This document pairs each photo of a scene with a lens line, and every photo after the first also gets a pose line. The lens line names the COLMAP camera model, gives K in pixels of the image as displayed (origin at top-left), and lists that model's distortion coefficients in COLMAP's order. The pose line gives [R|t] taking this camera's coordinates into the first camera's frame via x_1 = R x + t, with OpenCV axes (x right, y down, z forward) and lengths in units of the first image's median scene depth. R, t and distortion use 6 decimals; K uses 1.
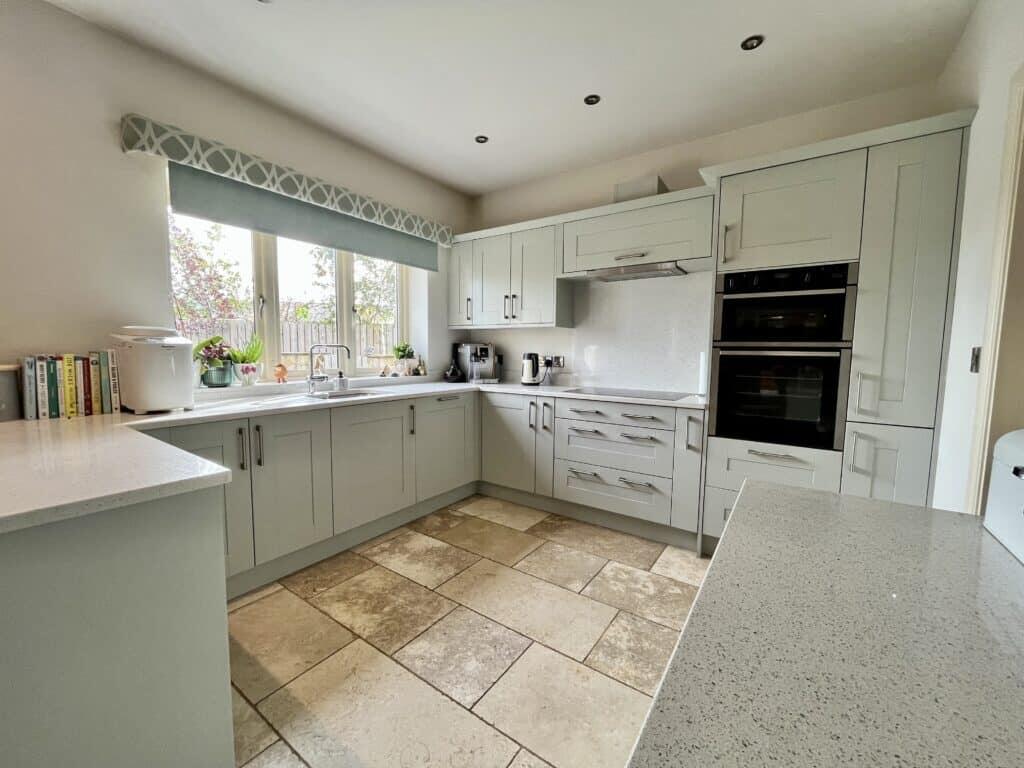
lens RADIAL K [[414.2, 0, 511.6], [0, 414.2, 388.8], [0, 0, 1]] dist [0.000556, -0.000018]
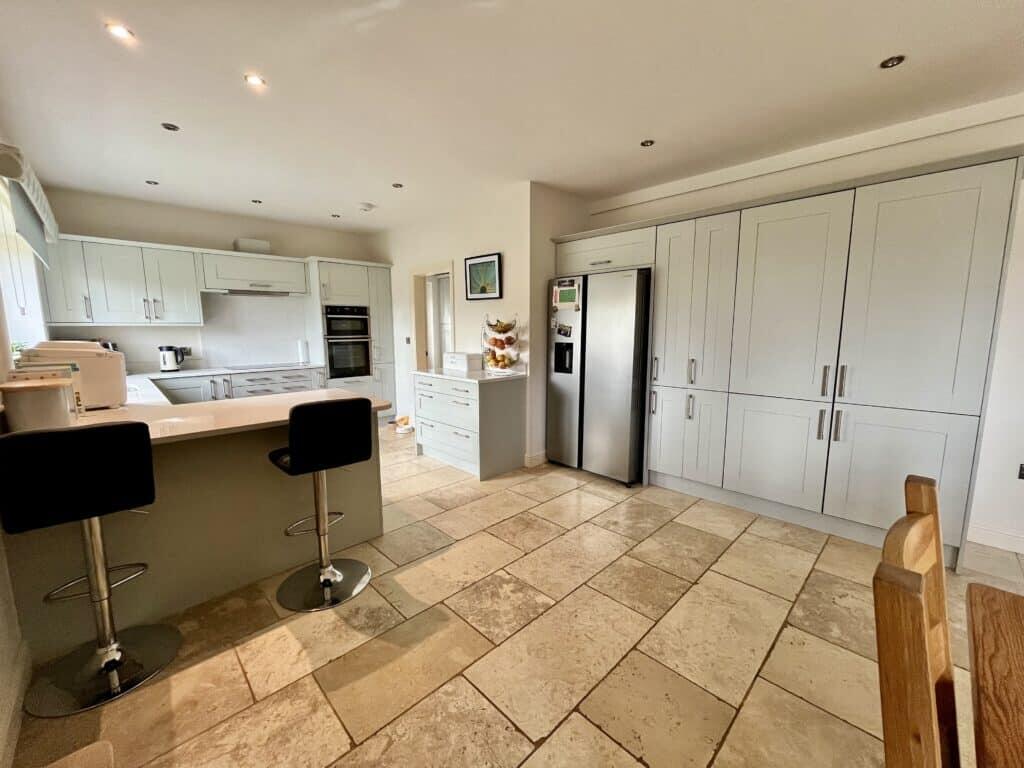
lens RADIAL K [[414.2, 0, 512.3], [0, 414.2, 381.8], [0, 0, 1]] dist [0.000556, -0.000018]
pose [[0.183335, -0.145422, 0.972235, -1.187470], [0.093945, 0.987063, 0.129924, -0.052569], [-0.978551, 0.067517, 0.194625, -0.302584]]
